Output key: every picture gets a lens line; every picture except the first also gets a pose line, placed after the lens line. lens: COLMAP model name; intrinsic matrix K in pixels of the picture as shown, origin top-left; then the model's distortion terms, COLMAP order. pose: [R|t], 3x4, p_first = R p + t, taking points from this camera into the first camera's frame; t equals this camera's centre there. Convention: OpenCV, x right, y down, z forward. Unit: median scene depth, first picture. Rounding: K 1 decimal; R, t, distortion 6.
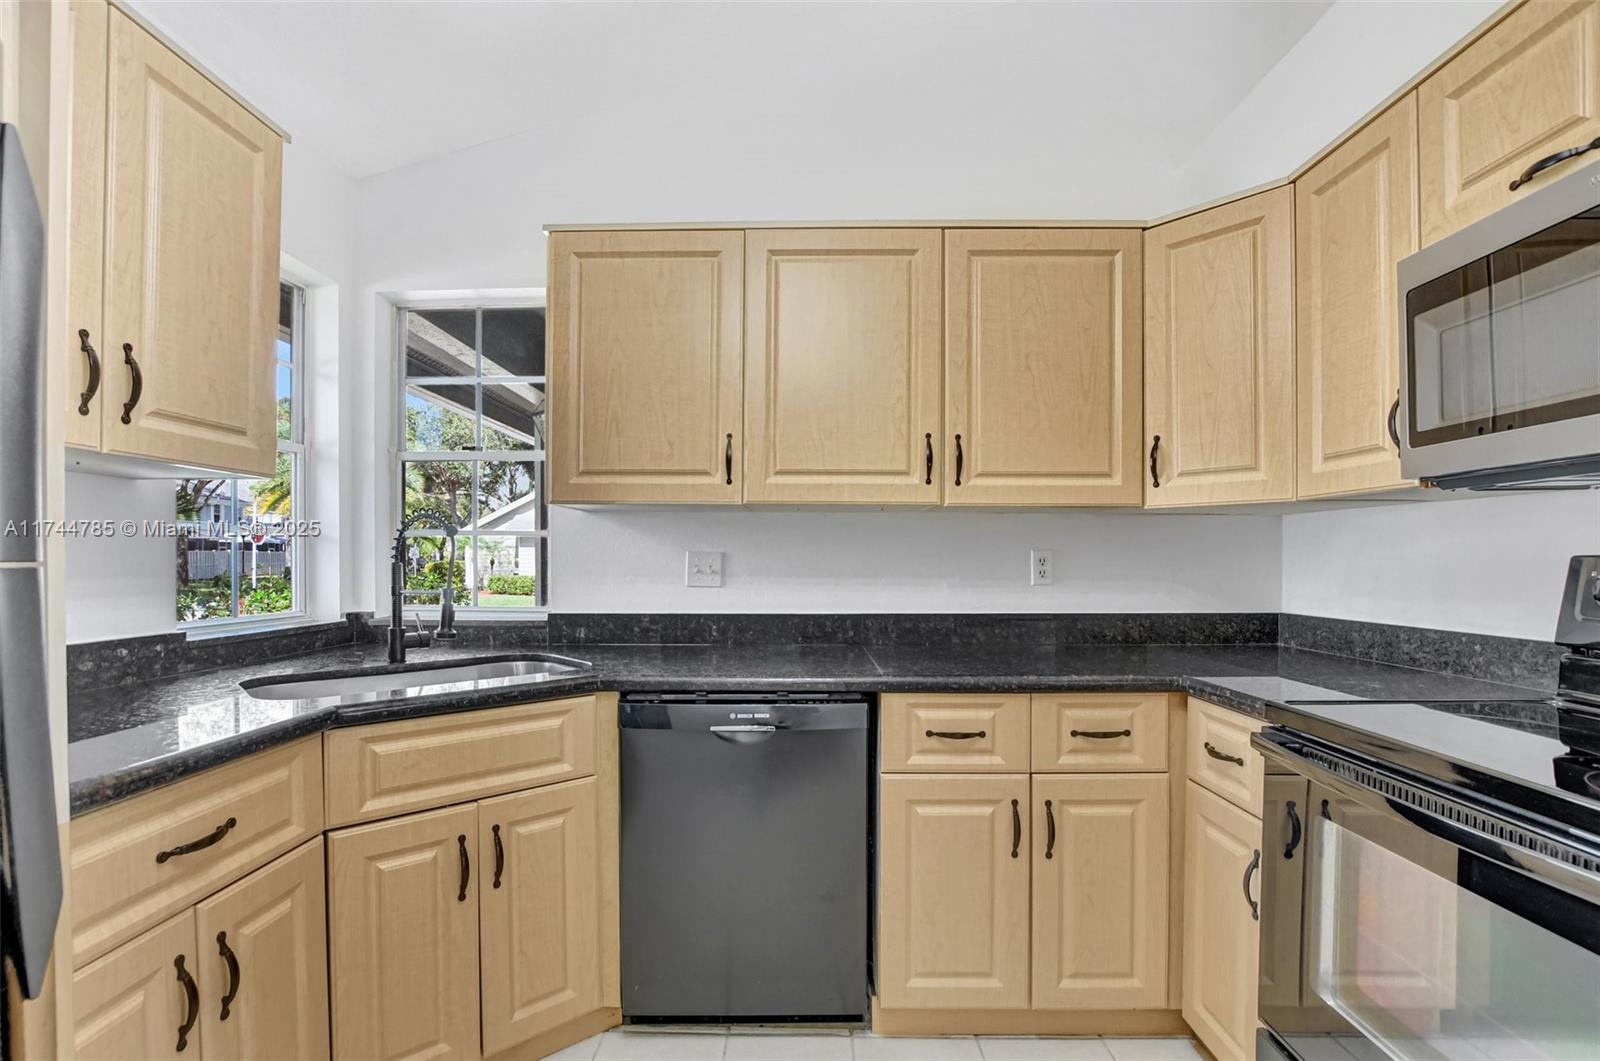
lens RADIAL K [[727.0, 0, 797.1], [0, 727.0, 563.9], [0, 0, 1]] dist [-0.034356, 0.001105]
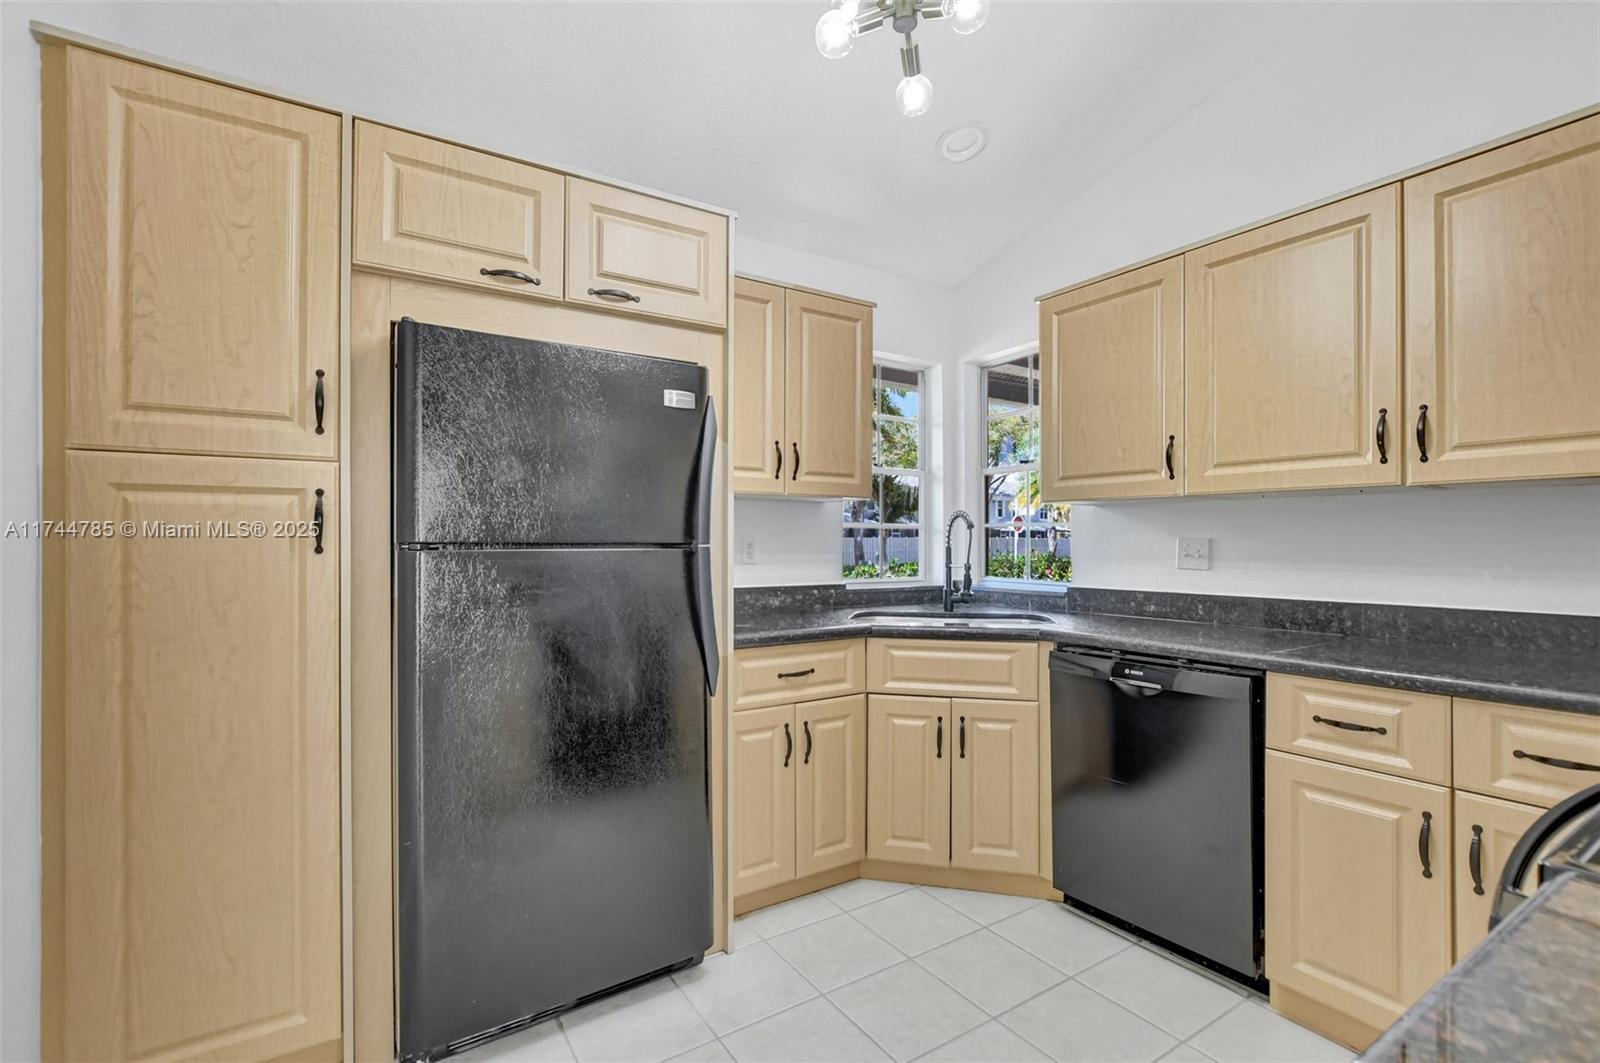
lens RADIAL K [[722.1, 0, 790.2], [0, 722.1, 535.7], [0, 0, 1]] dist [-0.020559, 0.000599]
pose [[0.555126, -0.009477, -0.831712, 0.576757], [-0.006080, 0.999862, -0.015451, 0.001093], [0.831744, 0.013634, 0.554992, -0.147268]]
